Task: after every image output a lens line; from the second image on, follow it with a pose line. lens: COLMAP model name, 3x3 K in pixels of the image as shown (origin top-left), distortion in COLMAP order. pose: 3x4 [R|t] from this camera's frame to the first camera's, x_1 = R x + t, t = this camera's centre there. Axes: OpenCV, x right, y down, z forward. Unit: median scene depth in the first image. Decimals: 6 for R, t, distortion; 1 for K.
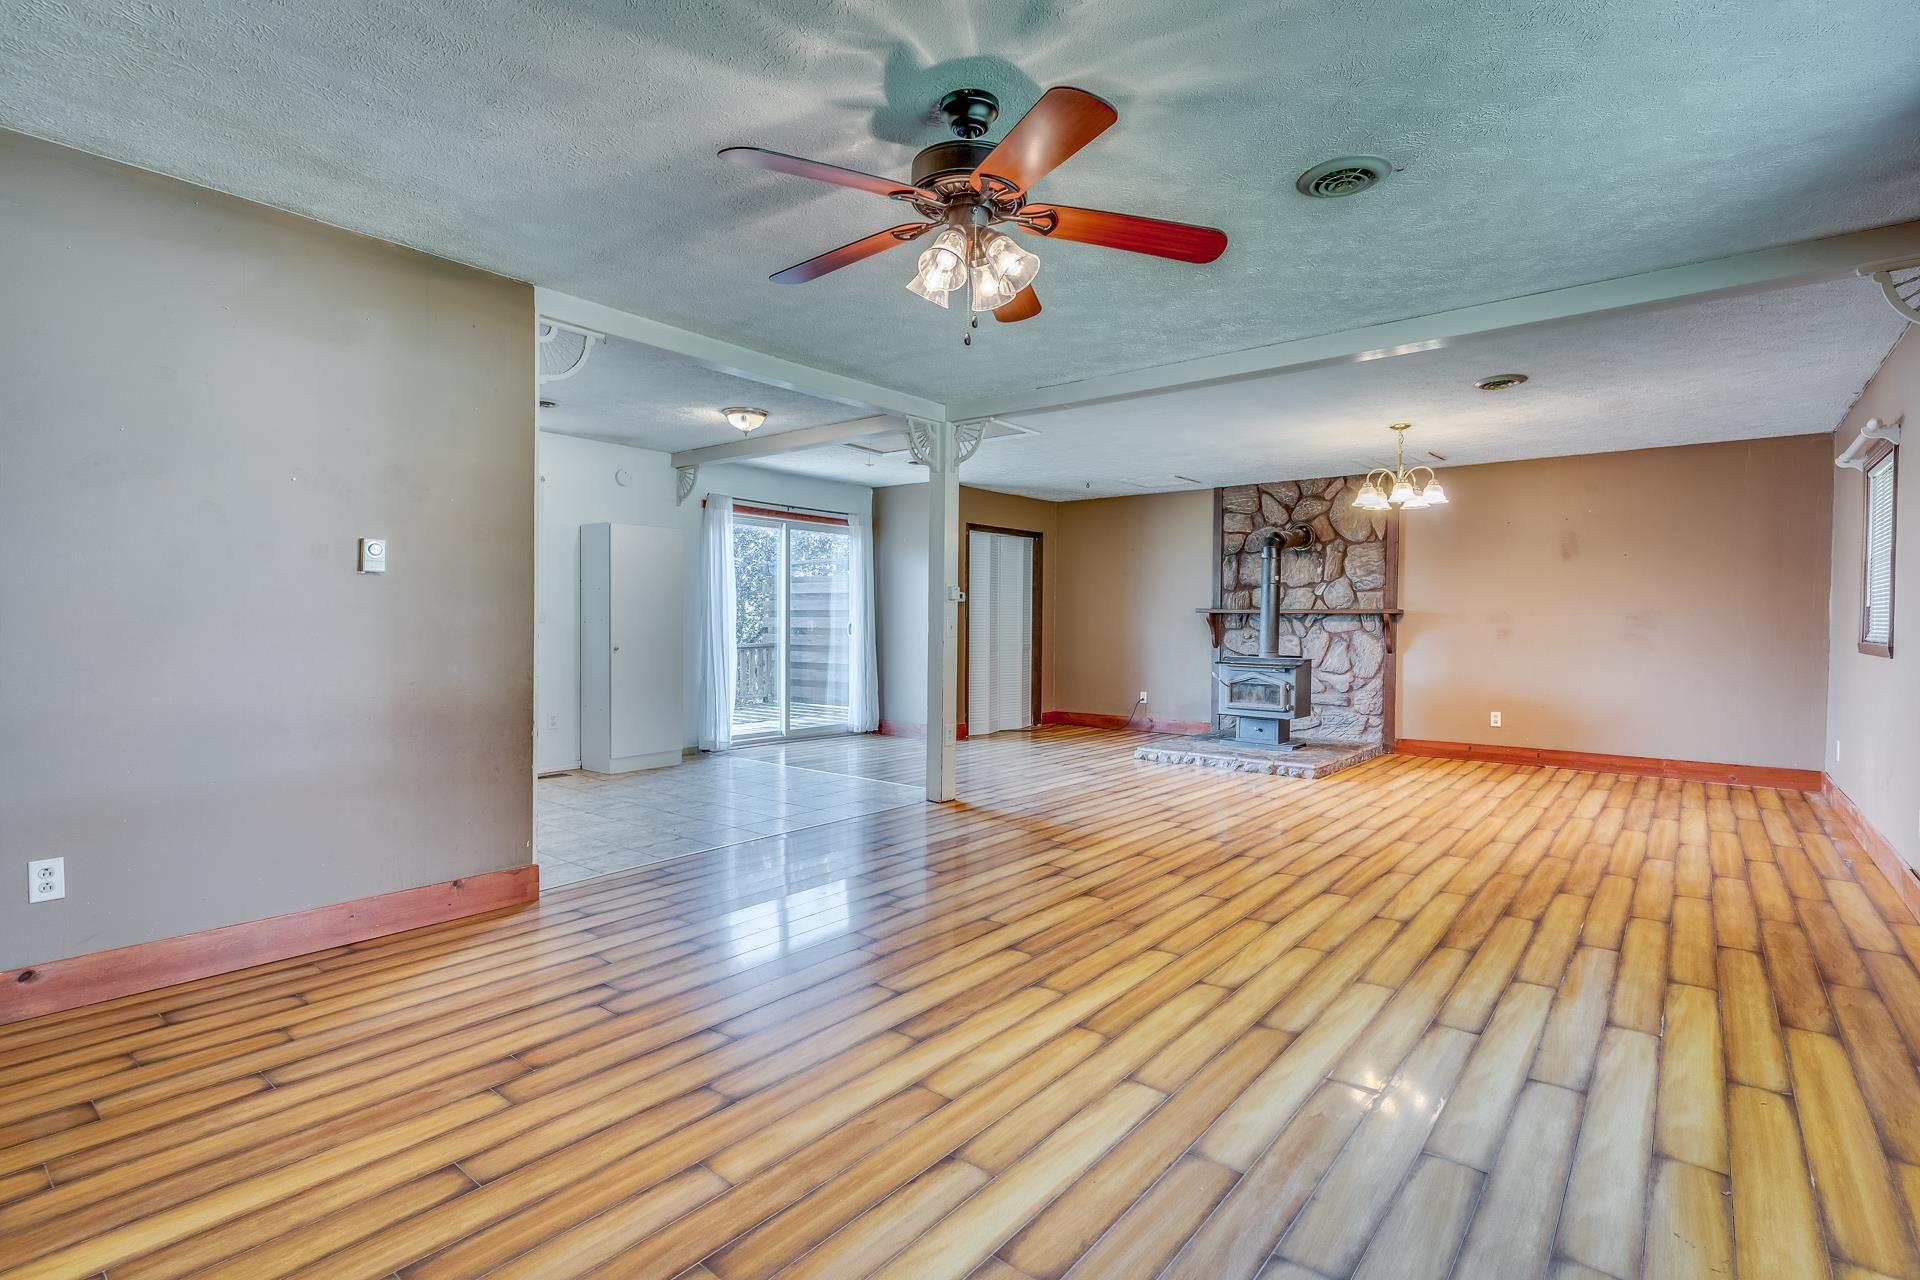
lens RADIAL K [[911.7, 0, 953.2], [0, 911.7, 646.3], [0, 0, 1]] dist [0.003494, -0.000108]
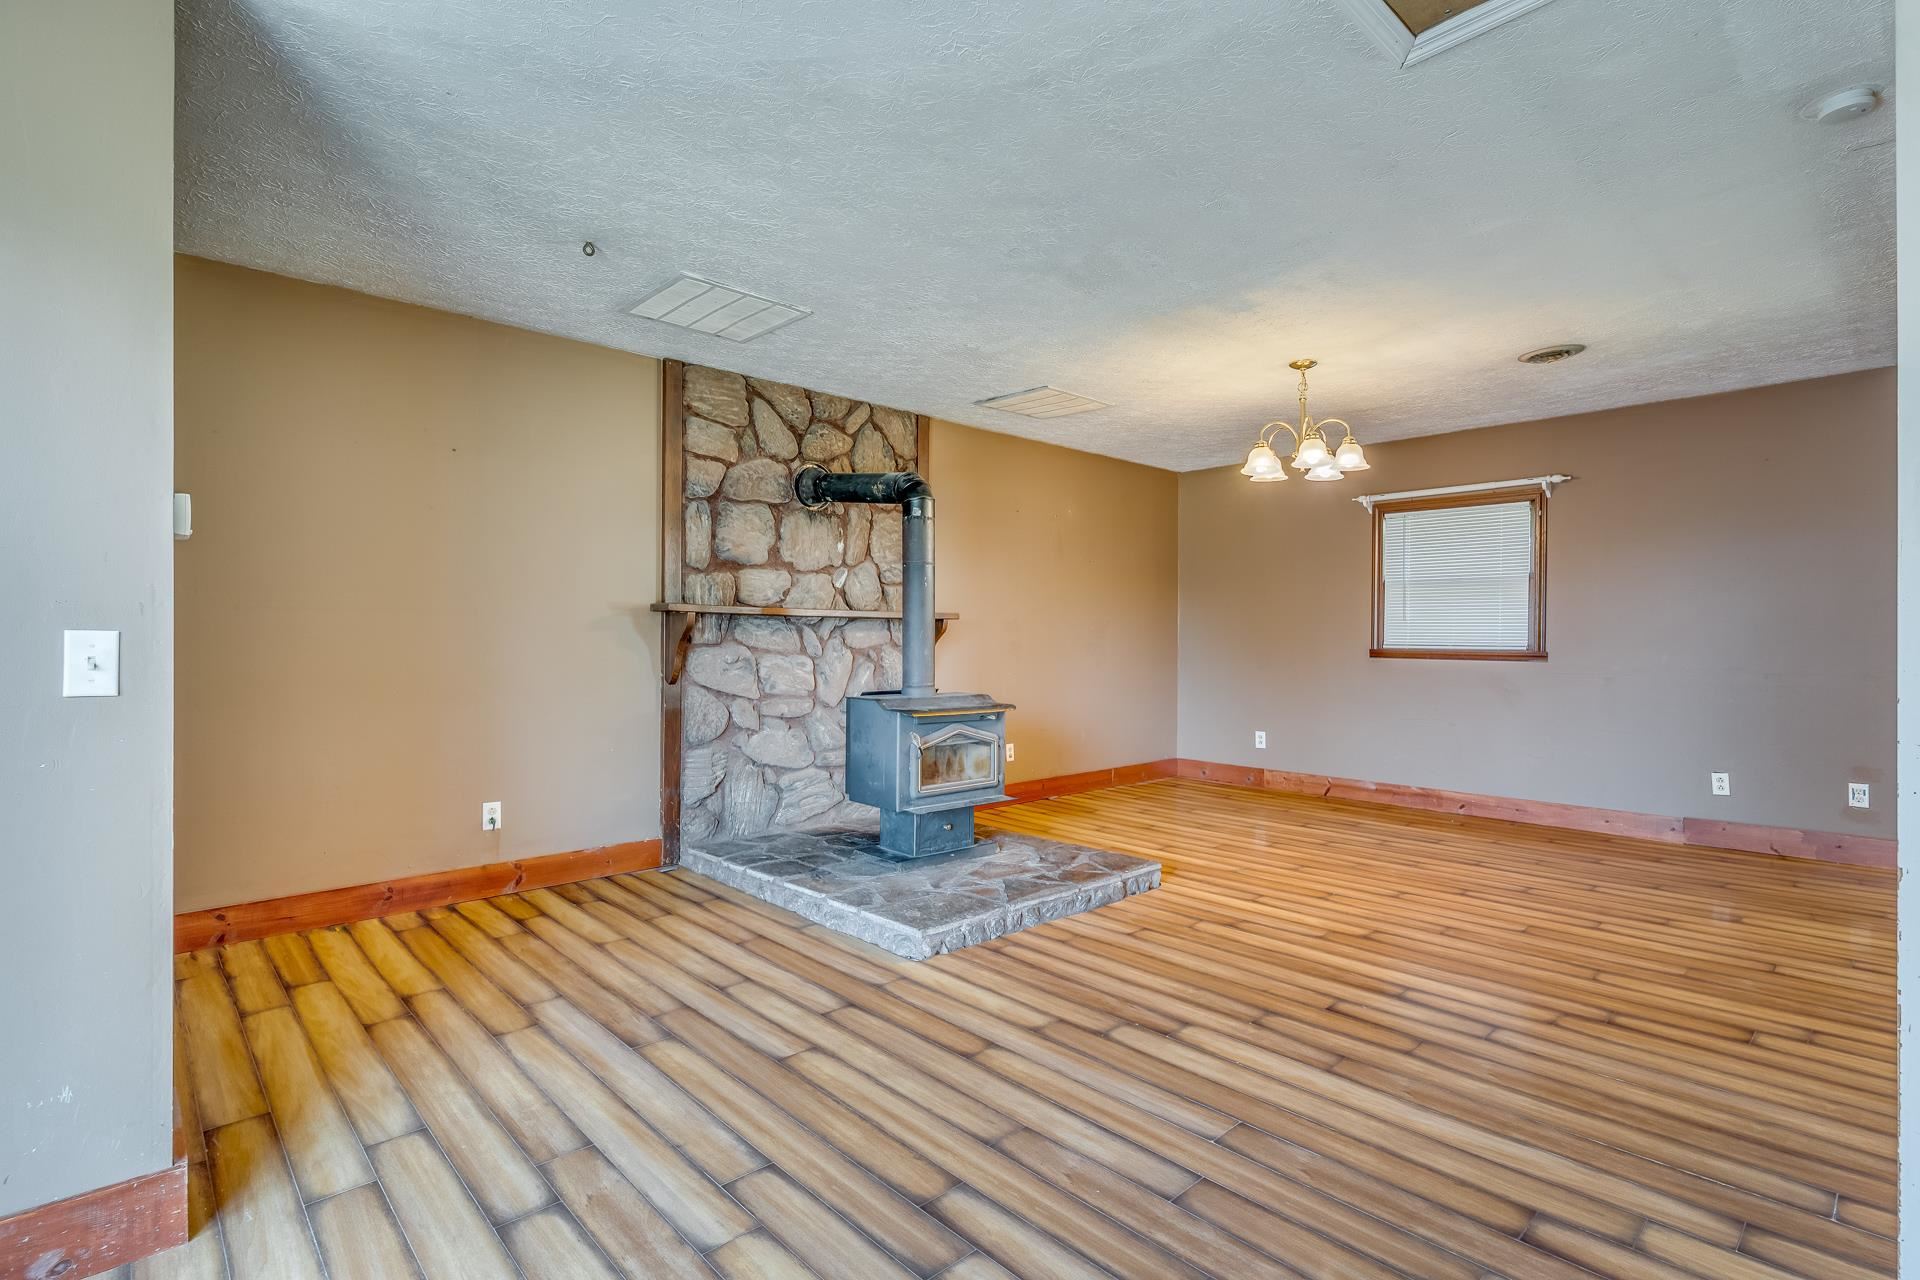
lens RADIAL K [[914.2, 0, 957.8], [0, 914.2, 638.0], [0, 0, 1]] dist [0.000934, -0.000511]
pose [[0.141777, -0.007082, 0.989873, -0.419860], [0.024300, 0.999698, 0.003672, -0.049851], [-0.989600, 0.023533, 0.141907, 1.825274]]
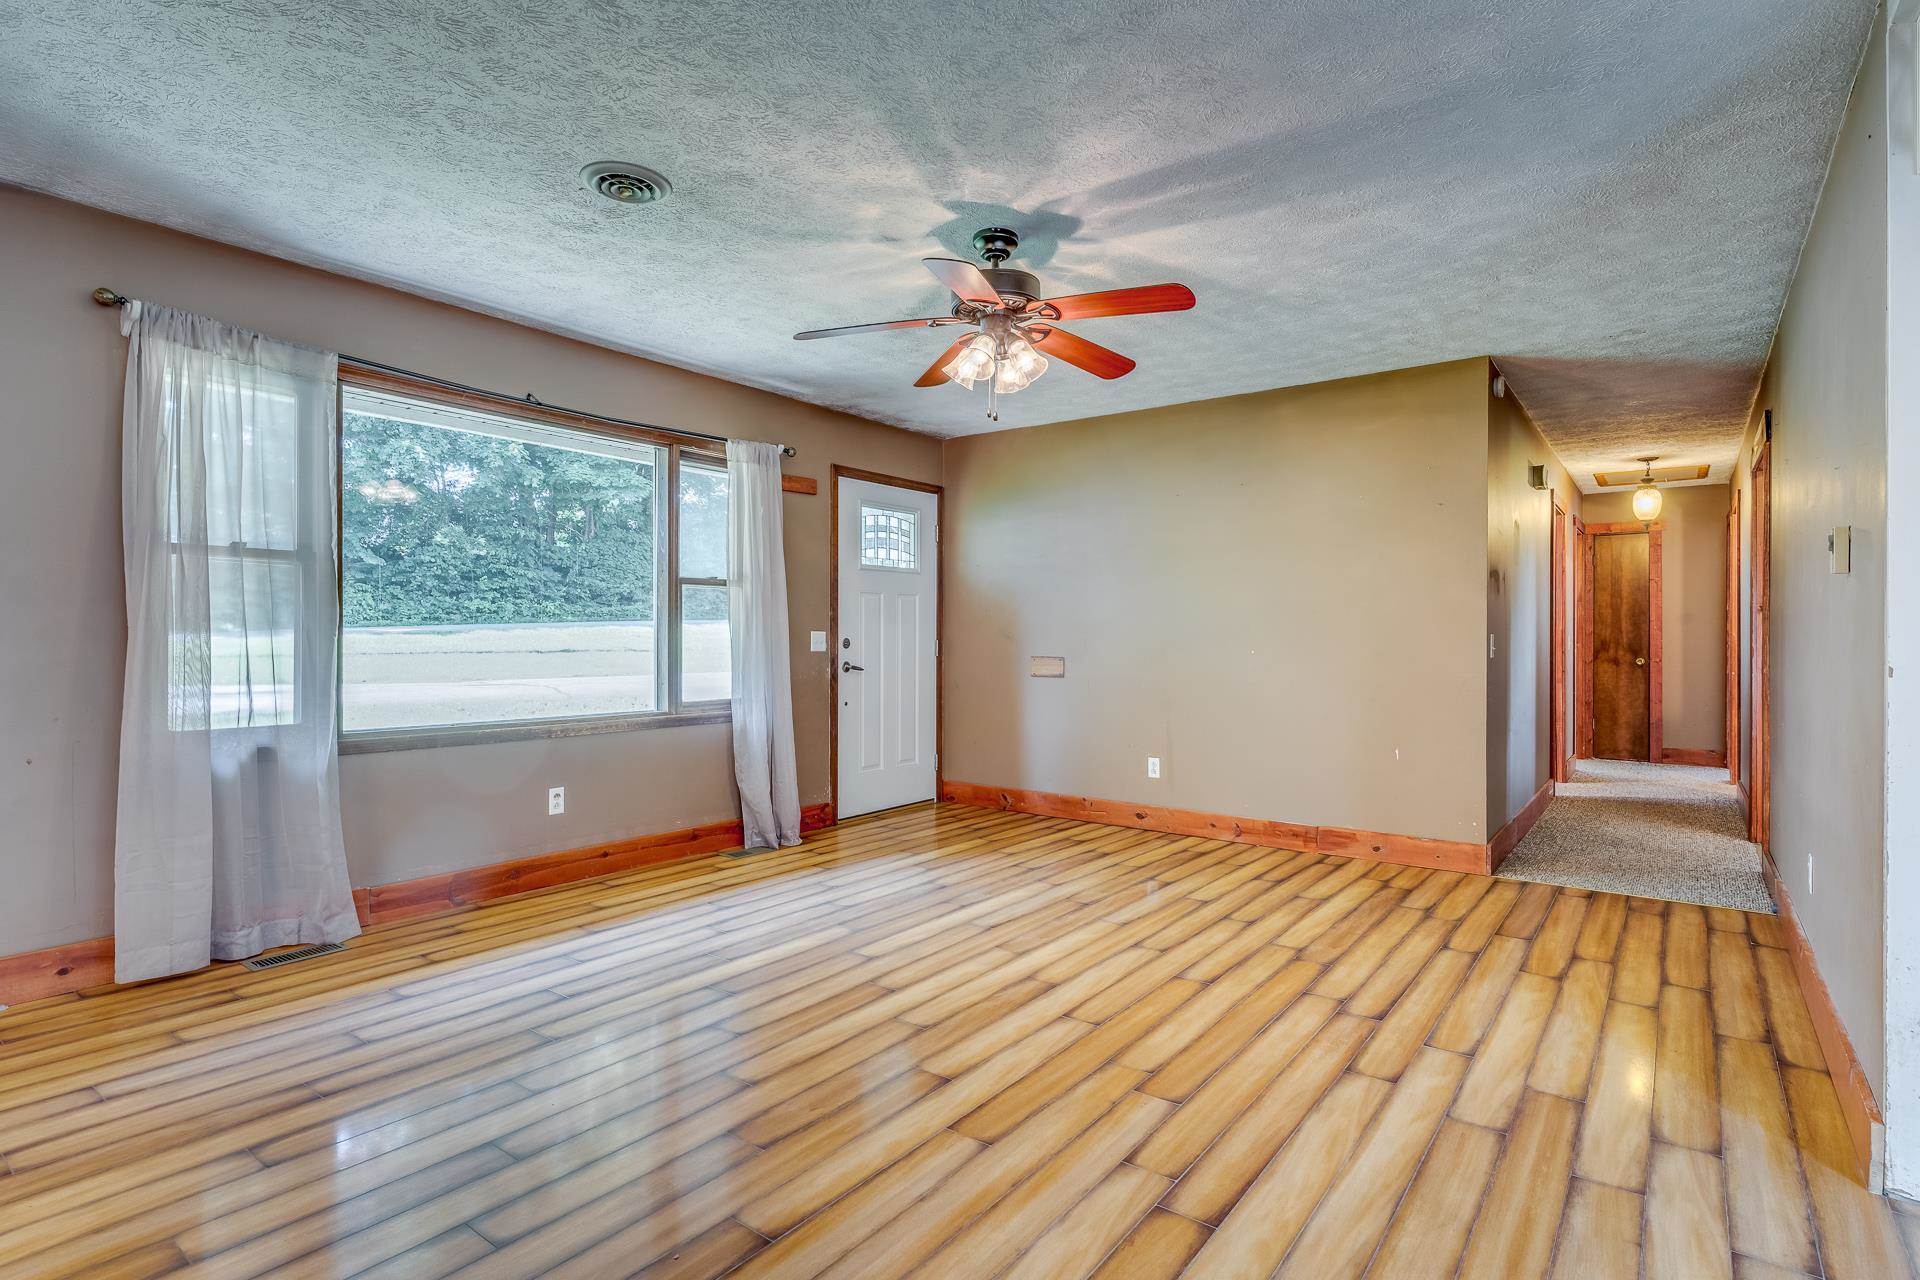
lens RADIAL K [[955.0, 0, 956.8], [0, 955.0, 639.2], [0, 0, 1]] dist [0.002992, -0.000458]
pose [[-0.999298, -0.011513, -0.035662, 0.070863], [-0.012518, 0.999528, 0.028071, -0.035672], [0.035322, 0.028498, -0.998970, 1.445574]]
